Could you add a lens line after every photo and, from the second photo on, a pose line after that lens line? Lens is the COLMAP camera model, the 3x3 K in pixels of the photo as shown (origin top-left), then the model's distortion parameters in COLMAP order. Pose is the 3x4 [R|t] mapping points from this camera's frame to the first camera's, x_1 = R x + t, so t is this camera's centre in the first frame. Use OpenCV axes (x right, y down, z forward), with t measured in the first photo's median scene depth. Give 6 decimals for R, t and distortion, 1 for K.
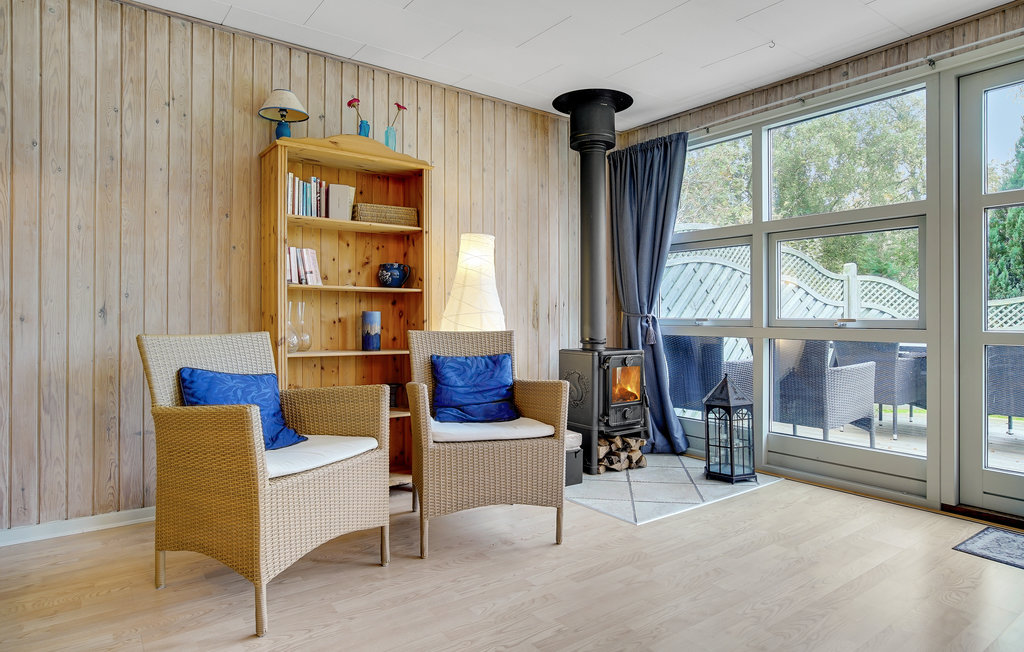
lens RADIAL K [[590.1, 0, 512.3], [0, 590.1, 318.5], [0, 0, 1]] dist [-0.032101, 0.001630]
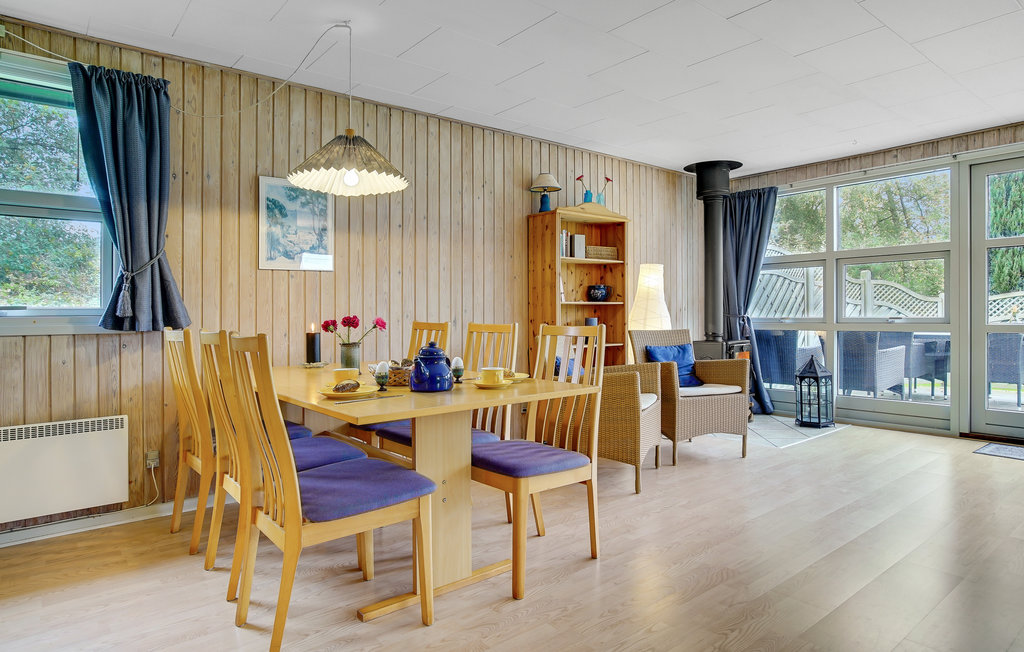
lens RADIAL K [[591.5, 0, 512.0], [0, 591.5, 326.0], [0, 0, 1]] dist [-0.029773, 0.000177]
pose [[0.998844, -0.017857, 0.044633, -0.471418], [0.016968, 0.999652, 0.020222, -0.023067], [-0.044979, -0.019441, 0.998799, -0.454620]]
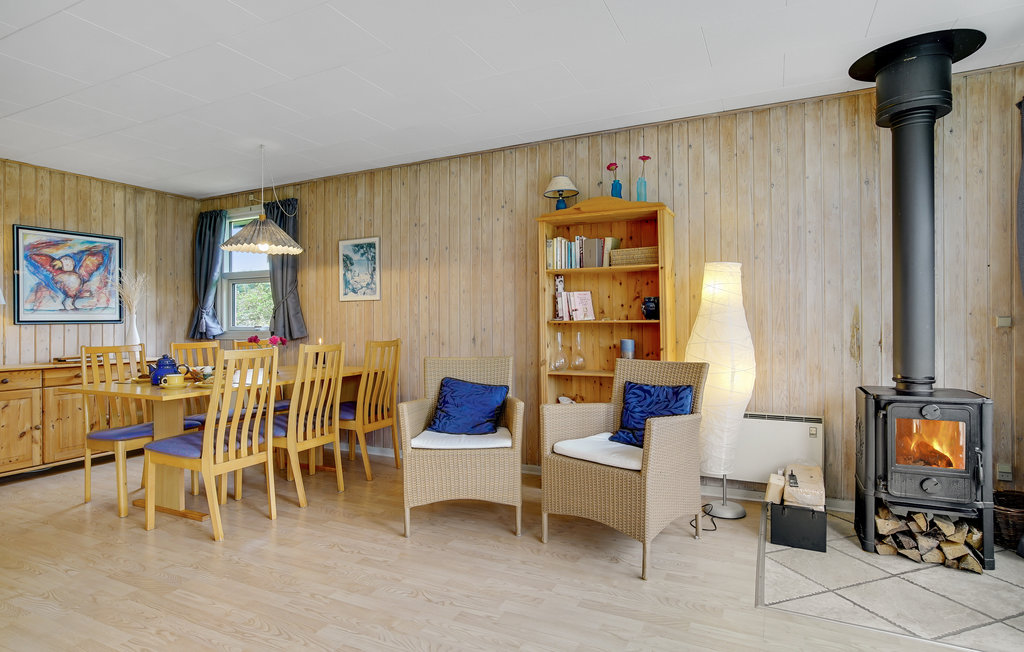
lens RADIAL K [[545.6, 0, 512.0], [0, 545.6, 326.0], [0, 0, 1]] dist [-0.042978, 0.027527]
pose [[0.468458, -0.003674, -0.883478, 0.568051], [0.008888, 0.999960, 0.000555, -0.038789], [0.883441, -0.008112, 0.468472, 0.265710]]
